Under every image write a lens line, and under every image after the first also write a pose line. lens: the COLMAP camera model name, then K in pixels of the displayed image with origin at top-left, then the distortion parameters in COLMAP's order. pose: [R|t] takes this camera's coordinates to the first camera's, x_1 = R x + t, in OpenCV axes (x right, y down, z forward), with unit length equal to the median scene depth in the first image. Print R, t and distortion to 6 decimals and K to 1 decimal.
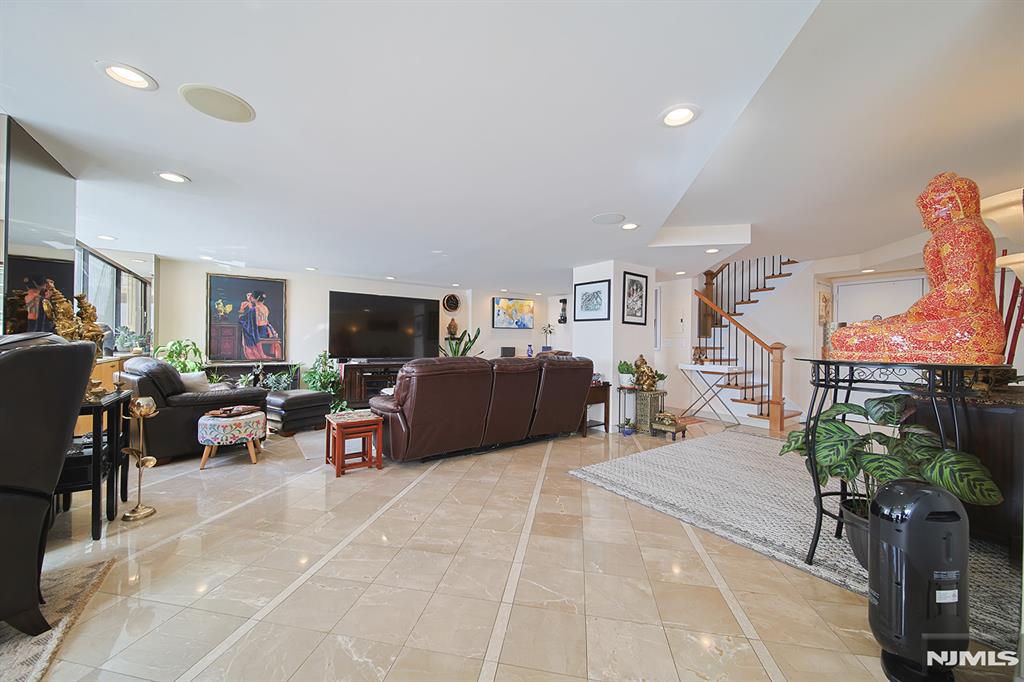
lens RADIAL K [[377.2, 0, 508.2], [0, 377.2, 339.6], [0, 0, 1]] dist [-0.000854, -0.000147]
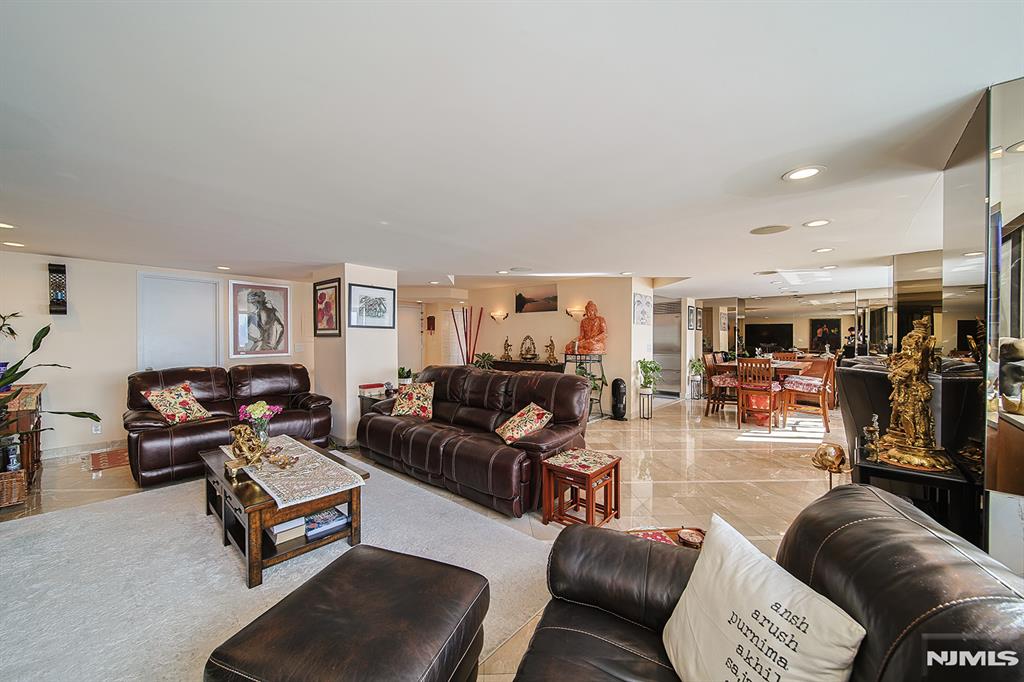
lens RADIAL K [[374.8, 0, 500.8], [0, 374.8, 340.2], [0, 0, 1]] dist [0.001220, 0.000044]
pose [[-0.205534, -0.018970, 0.978466, -0.663717], [-0.010589, 0.999797, 0.017159, -0.033935], [-0.978593, -0.006834, -0.205693, 0.772703]]
